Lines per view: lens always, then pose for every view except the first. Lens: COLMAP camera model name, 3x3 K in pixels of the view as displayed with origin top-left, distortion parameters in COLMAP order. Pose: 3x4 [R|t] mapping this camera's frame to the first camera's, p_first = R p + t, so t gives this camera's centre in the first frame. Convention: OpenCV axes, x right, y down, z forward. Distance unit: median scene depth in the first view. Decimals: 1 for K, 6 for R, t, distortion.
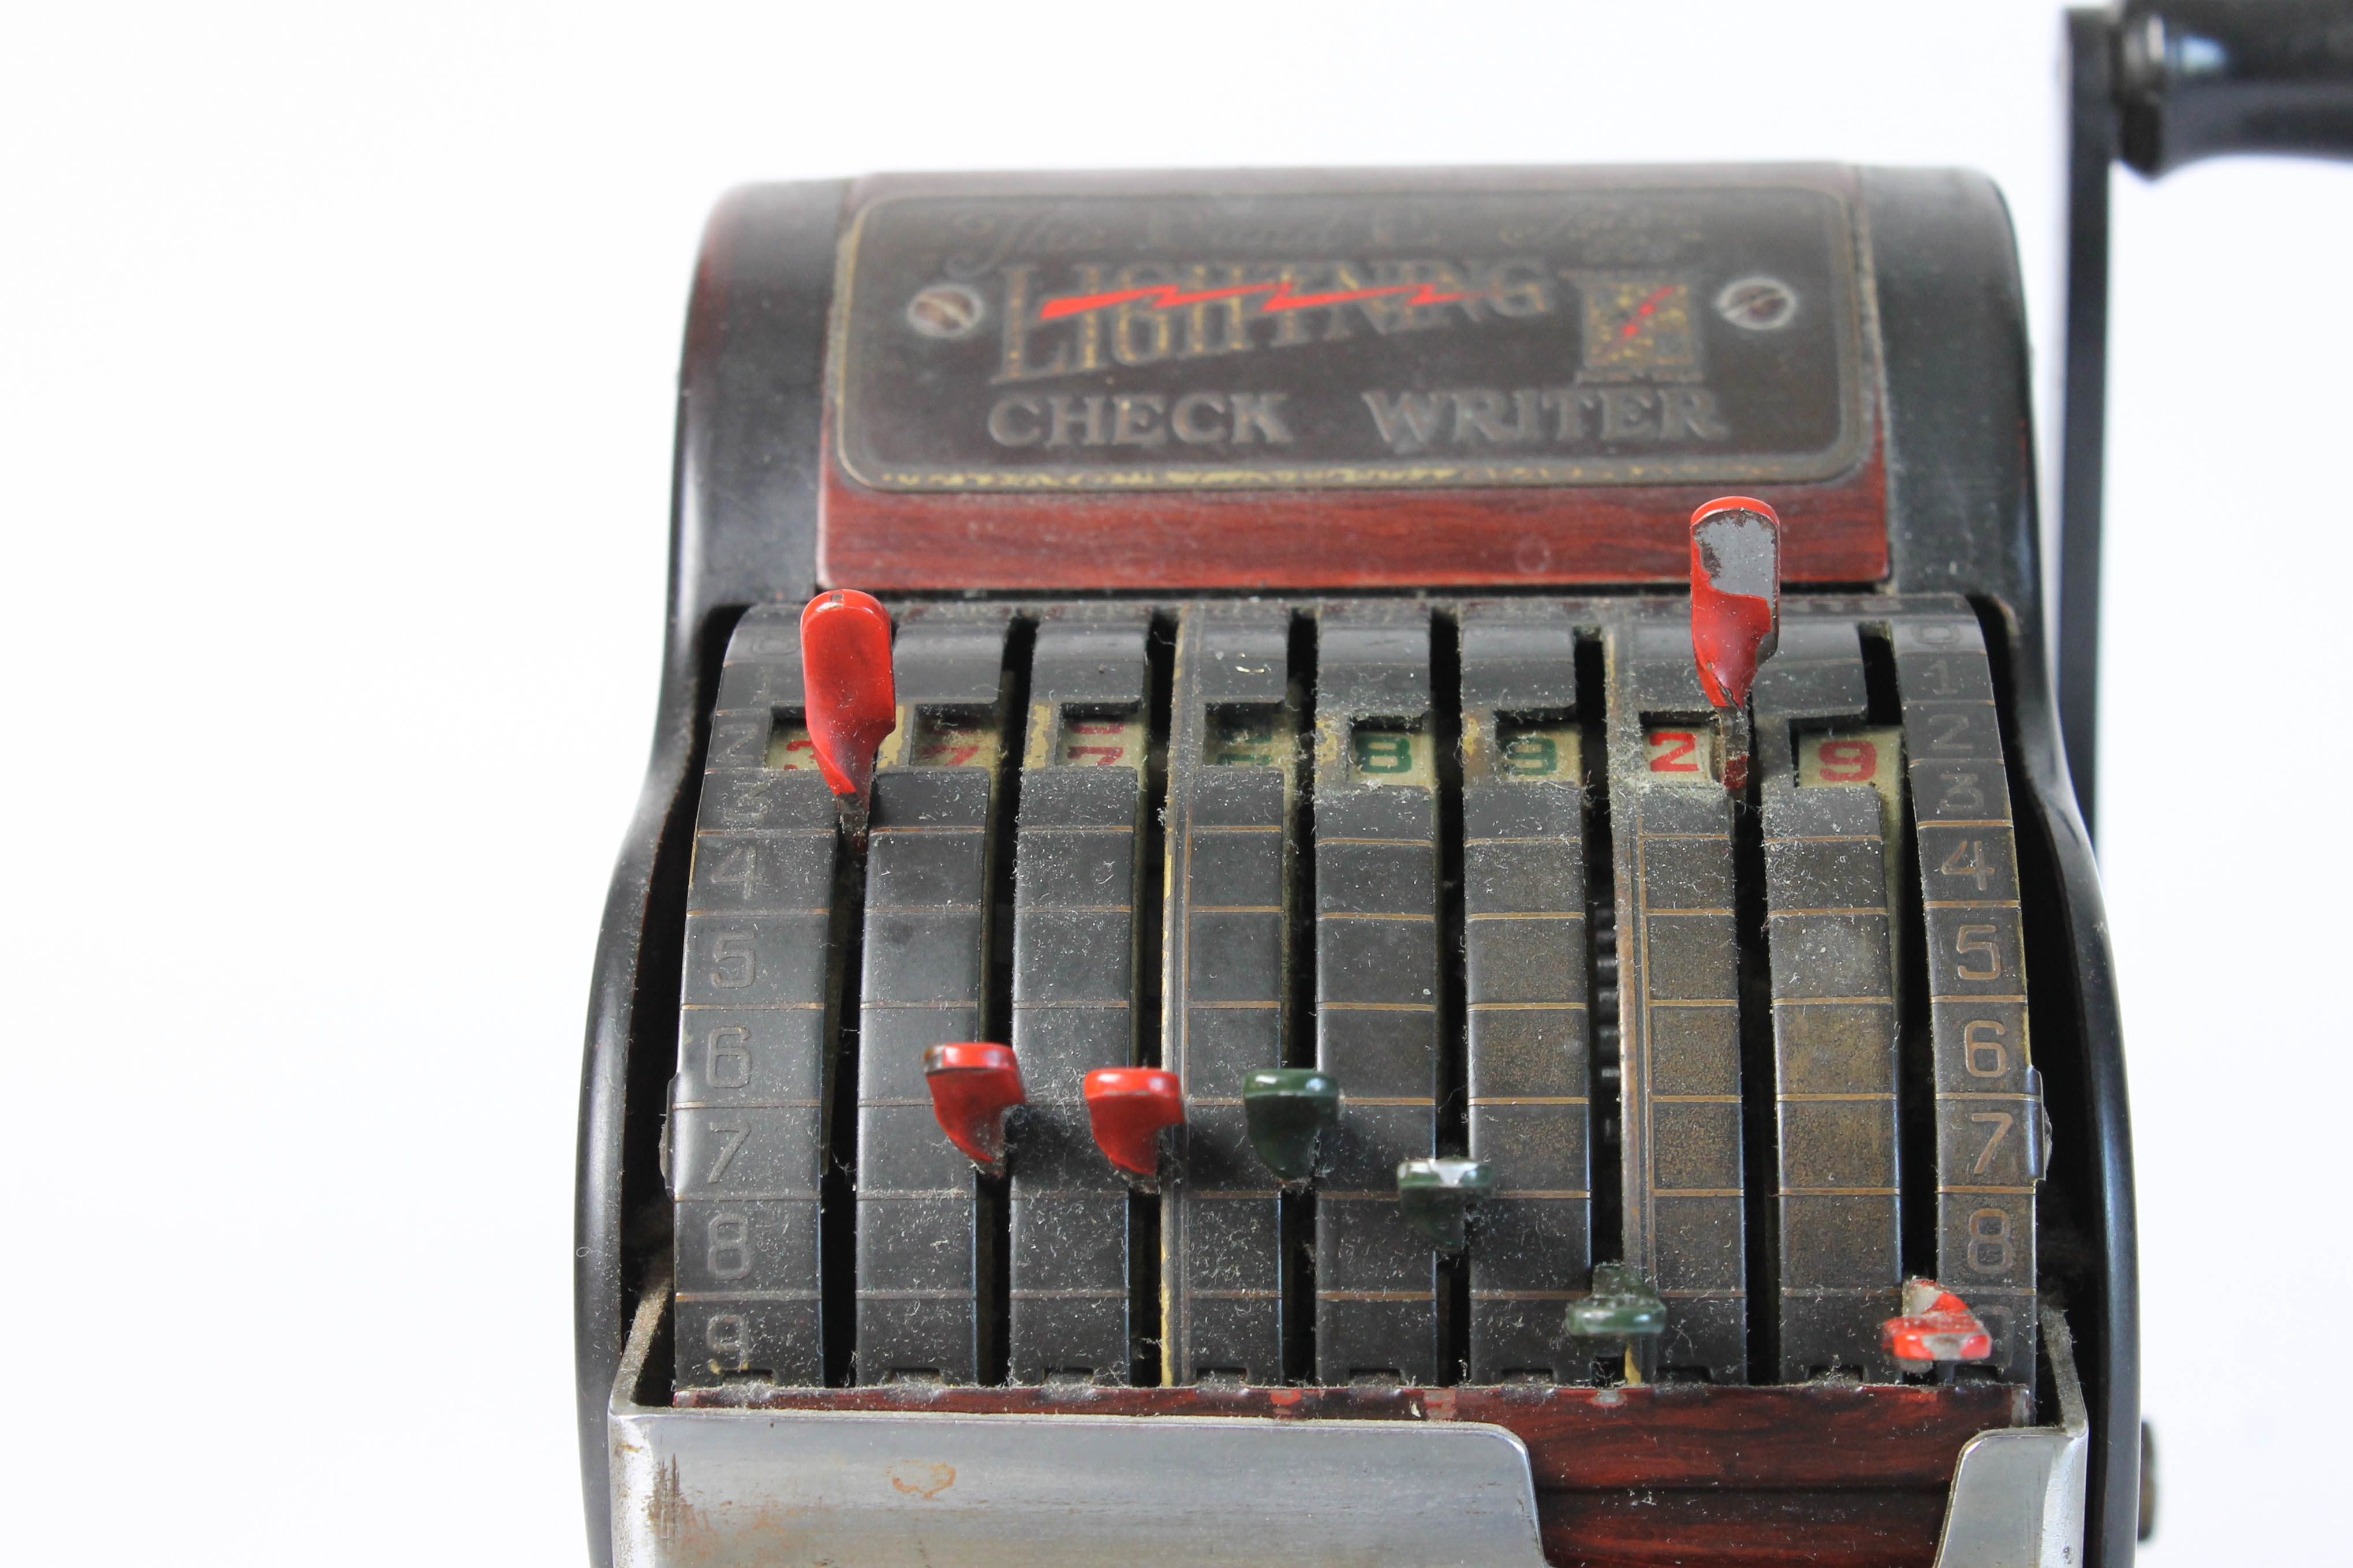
lens RADIAL K [[5621.7, 0, 1172.3], [0, 5621.7, 792.0], [0, 0, 1]] dist [0.027374, 0.000000]
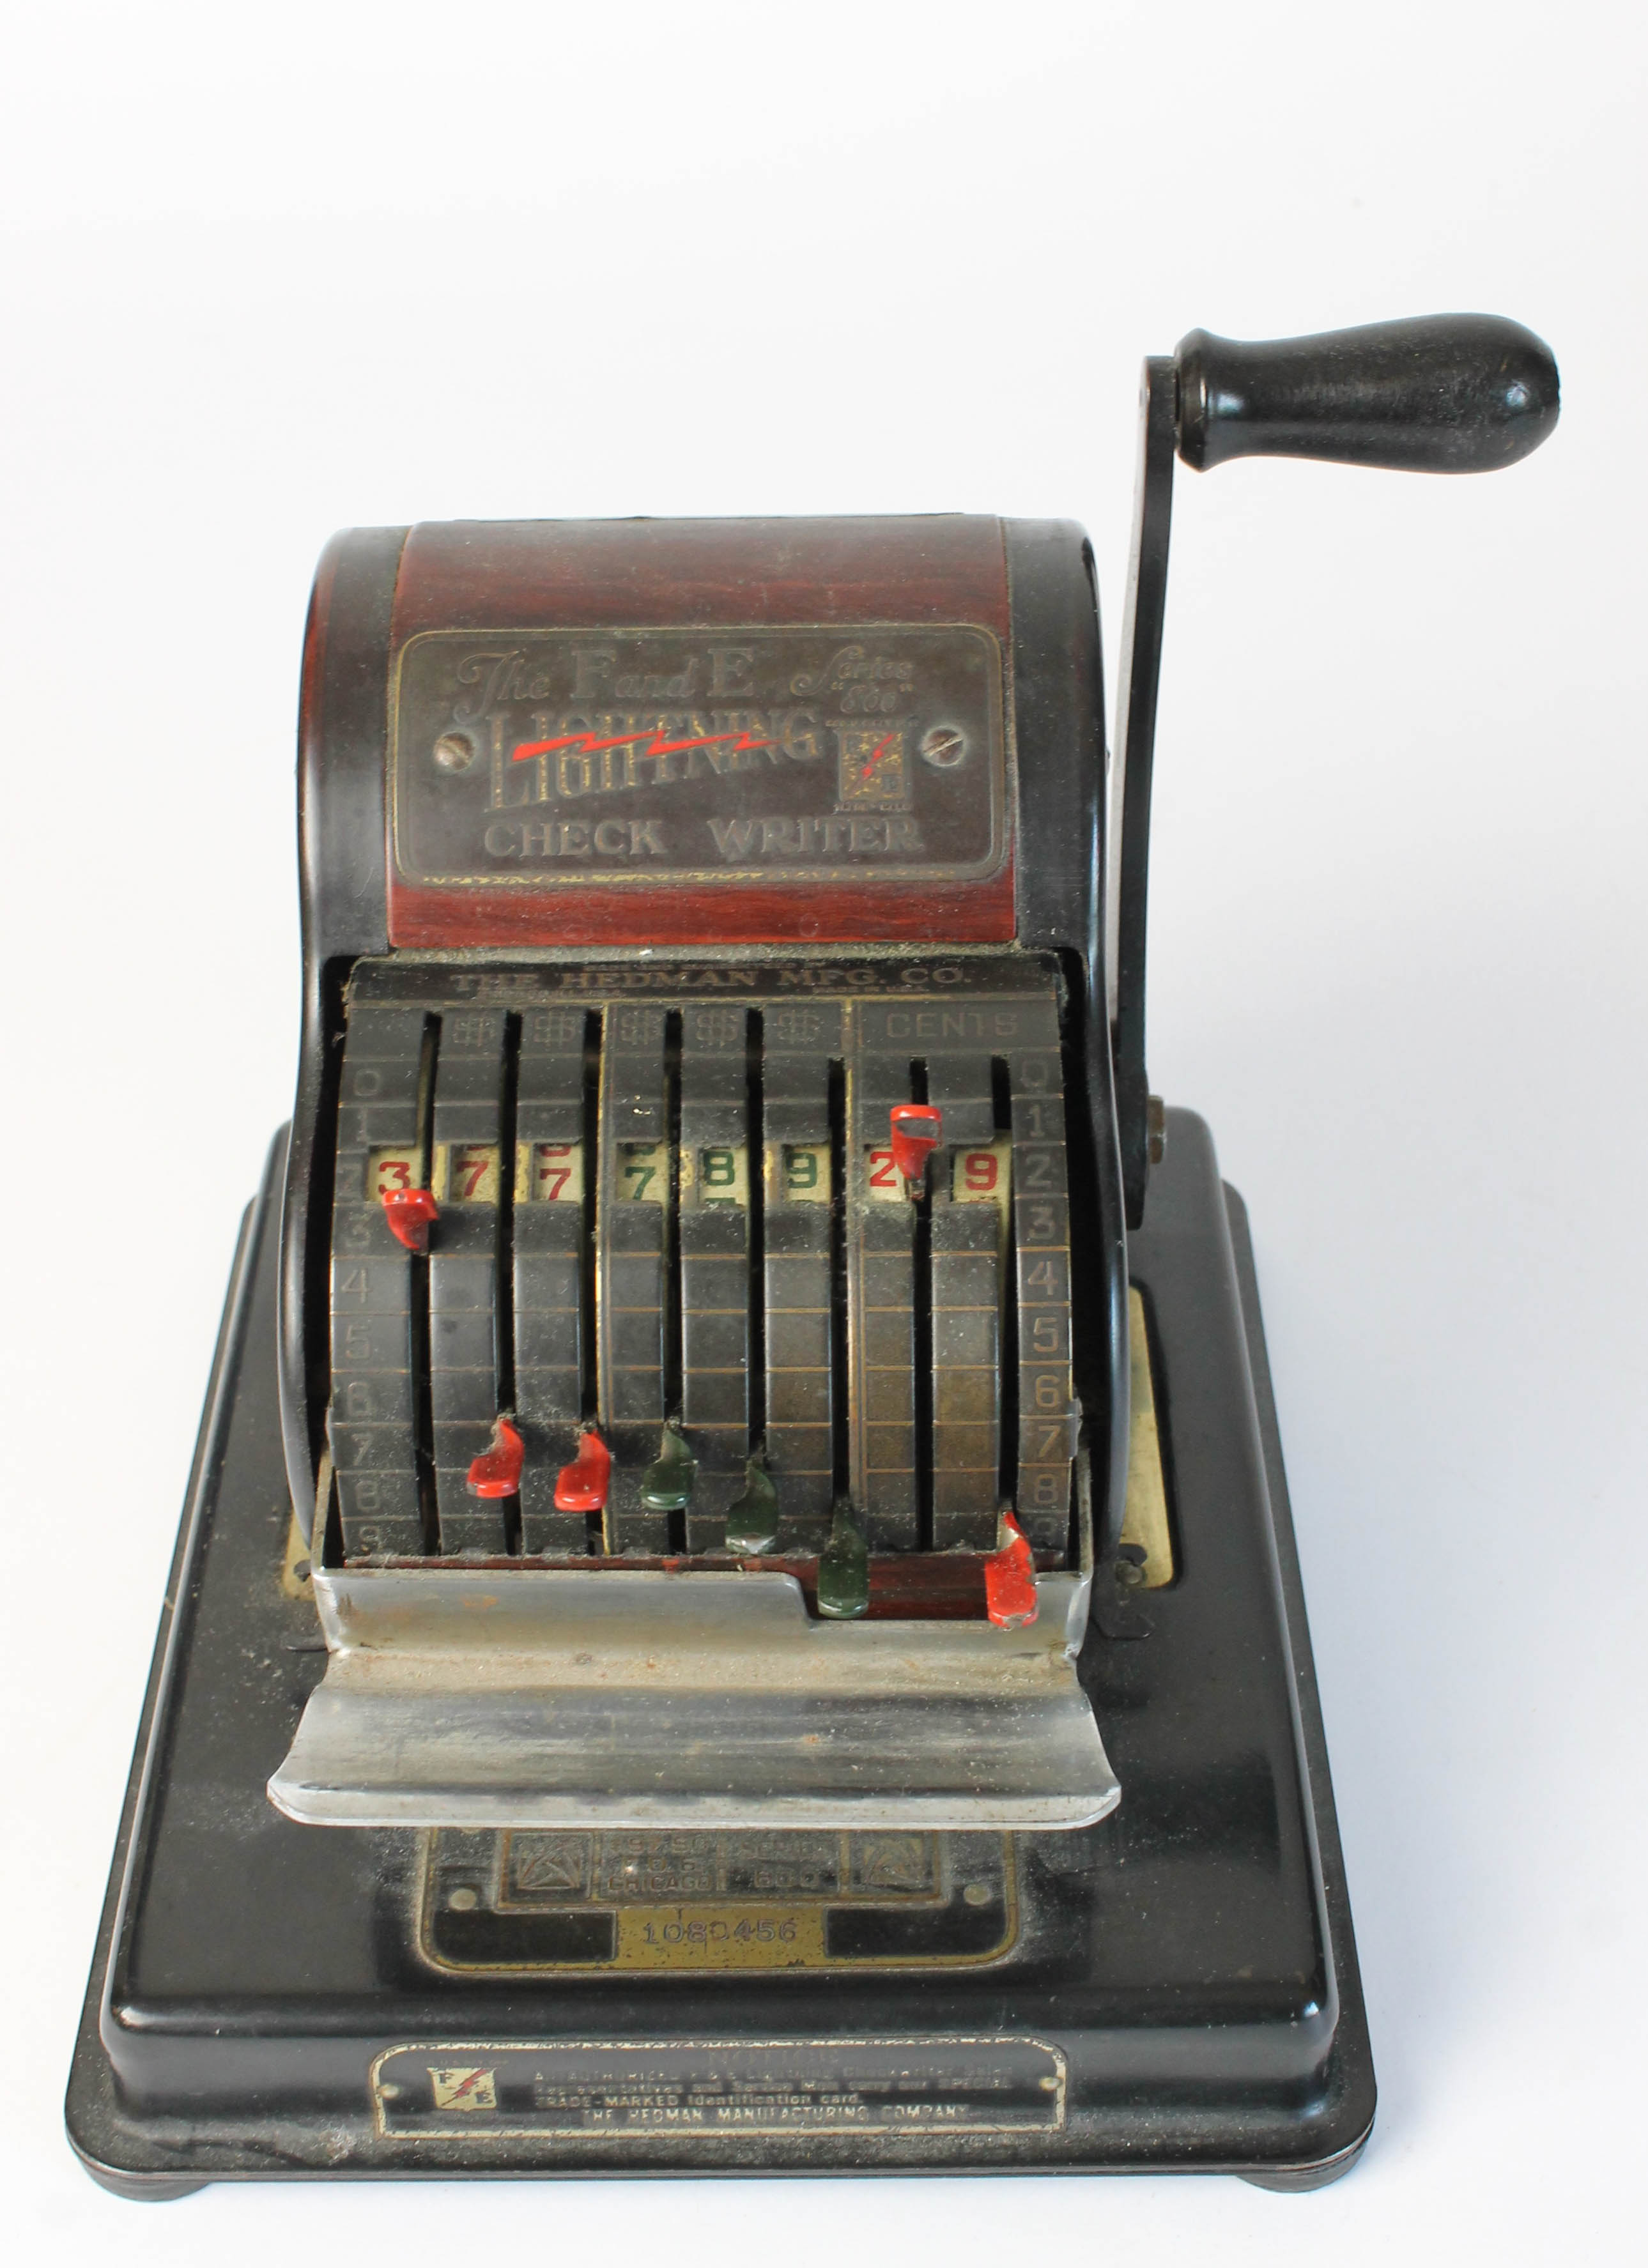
lens RADIAL K [[3279.7, 0, 835.6], [0, 3279.7, 1125.9], [0, 0, 1]] dist [-0.066238, 0.000000]
pose [[0.998647, -0.027382, 0.044202, 0.028987], [0.000218, 0.852305, 0.523046, -0.555365], [-0.051996, -0.522328, 0.851158, 0.131611]]
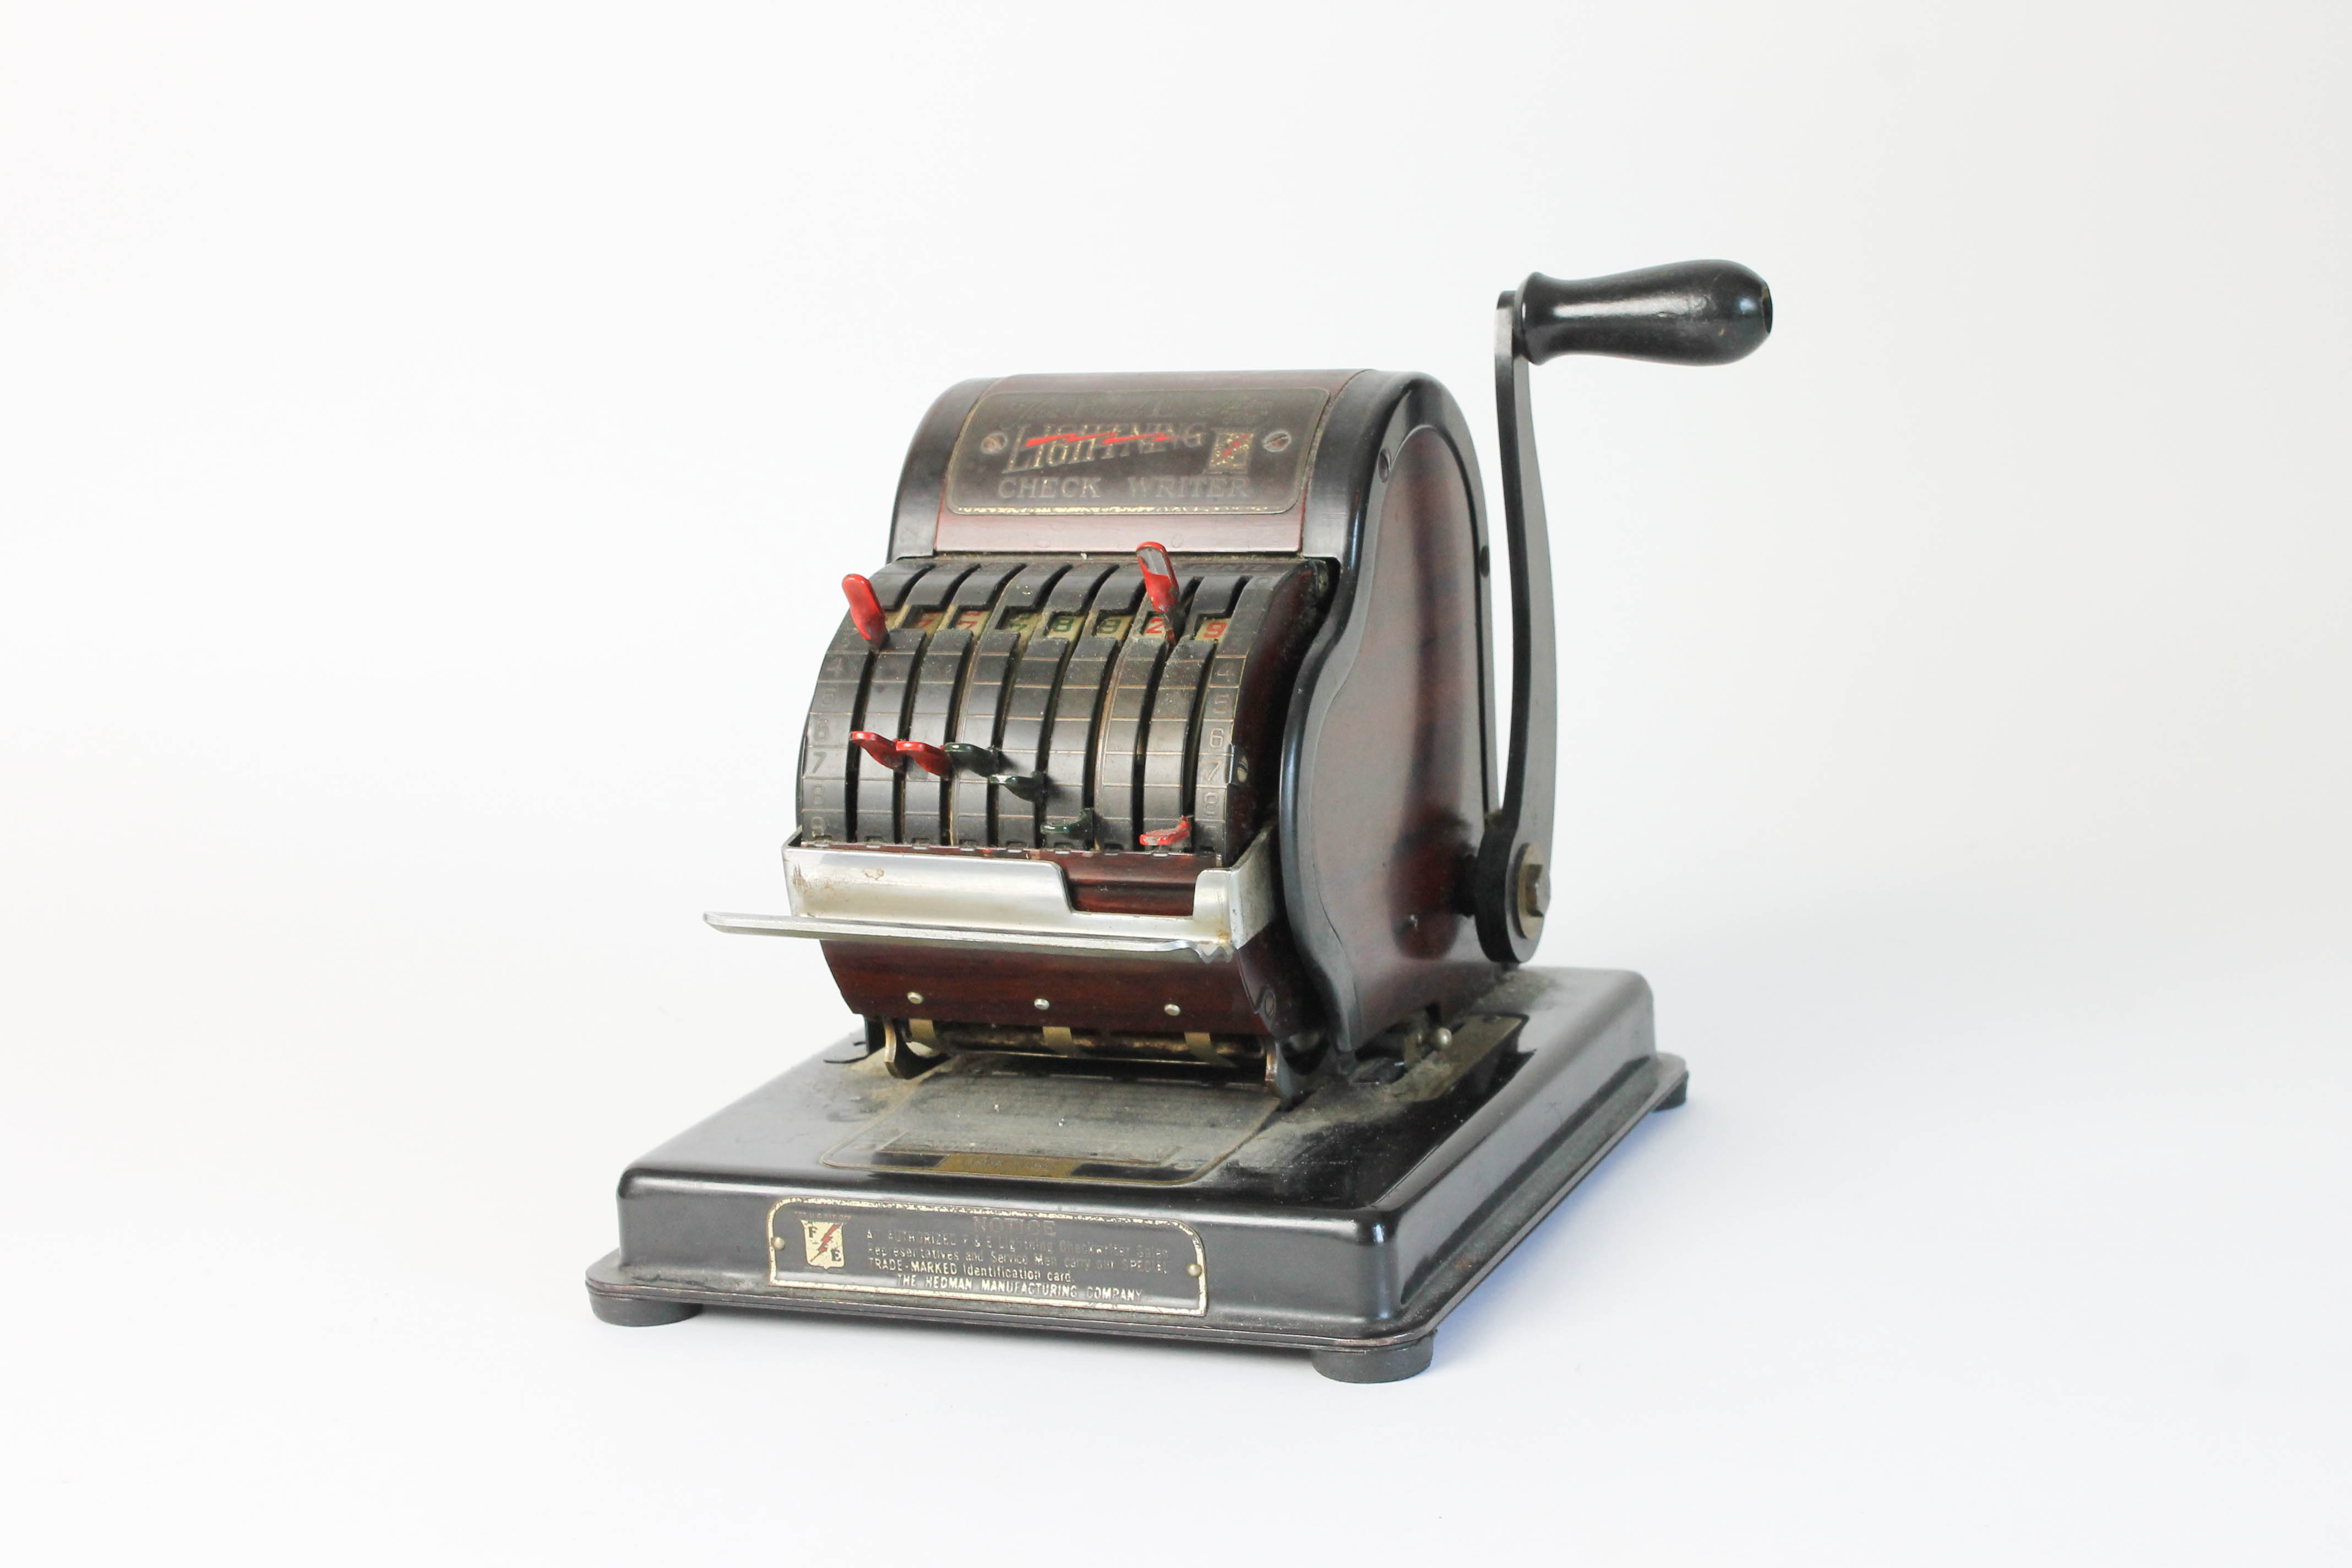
lens RADIAL K [[4164.0, 0, 1168.6], [0, 4164.0, 785.2], [0, 0, 1]] dist [-0.115477, 0.000000]
pose [[0.944608, 0.024011, -0.327320, 0.776780], [0.009557, 0.994885, 0.100564, -0.137032], [0.328060, -0.098122, 0.939547, -0.959890]]
